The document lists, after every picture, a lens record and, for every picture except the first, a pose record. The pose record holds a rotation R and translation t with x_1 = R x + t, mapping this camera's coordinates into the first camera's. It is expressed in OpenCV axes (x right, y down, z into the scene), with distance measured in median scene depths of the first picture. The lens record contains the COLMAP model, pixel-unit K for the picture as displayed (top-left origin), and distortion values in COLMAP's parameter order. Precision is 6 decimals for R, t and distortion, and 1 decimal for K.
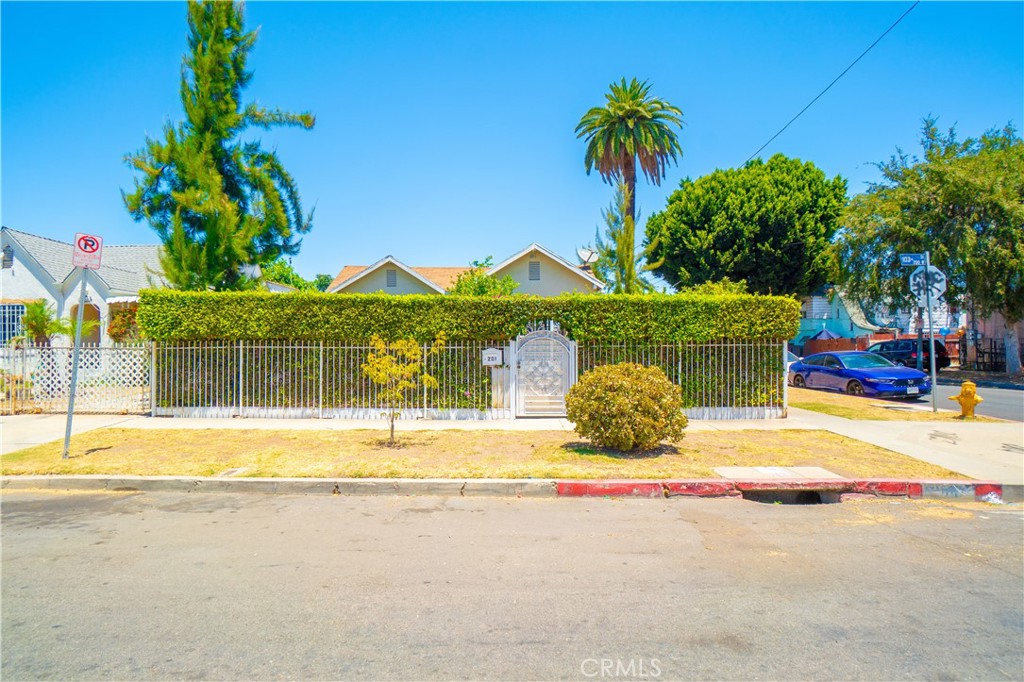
lens RADIAL K [[530.1, 0, 512.1], [0, 530.1, 341.8], [0, 0, 1]] dist [0.000342, 0.000090]
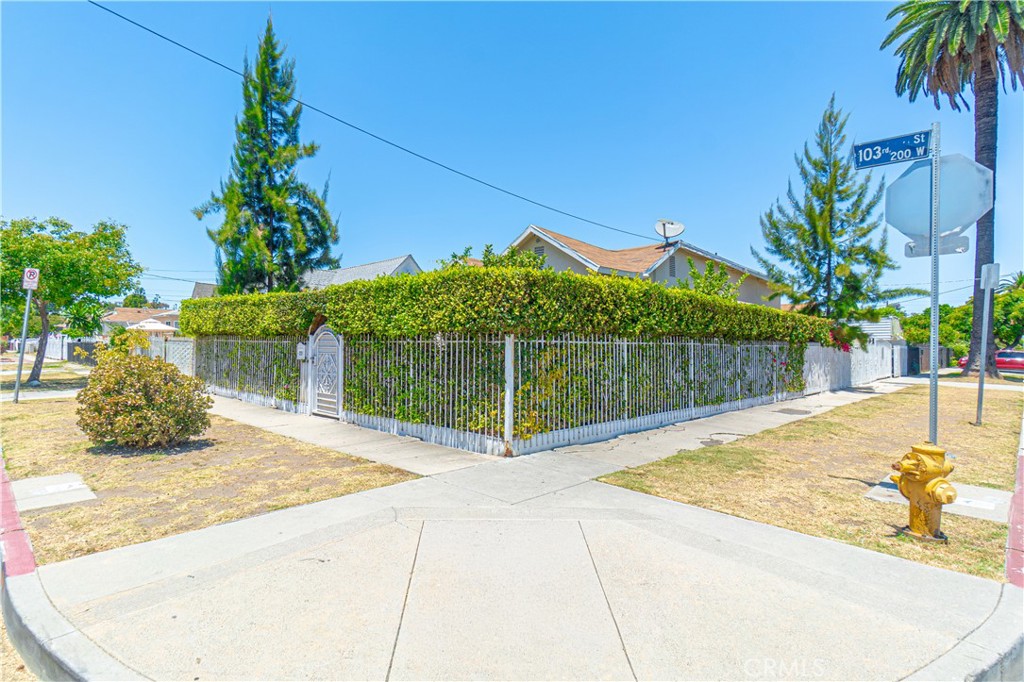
lens RADIAL K [[530.1, 0, 512.1], [0, 530.1, 341.8], [0, 0, 1]] dist [0.000342, 0.000090]
pose [[0.724499, 0.008330, -0.689226, 0.957855], [-0.008503, 0.999959, 0.003147, 0.003453], [0.689224, 0.003581, 0.724540, 0.540881]]
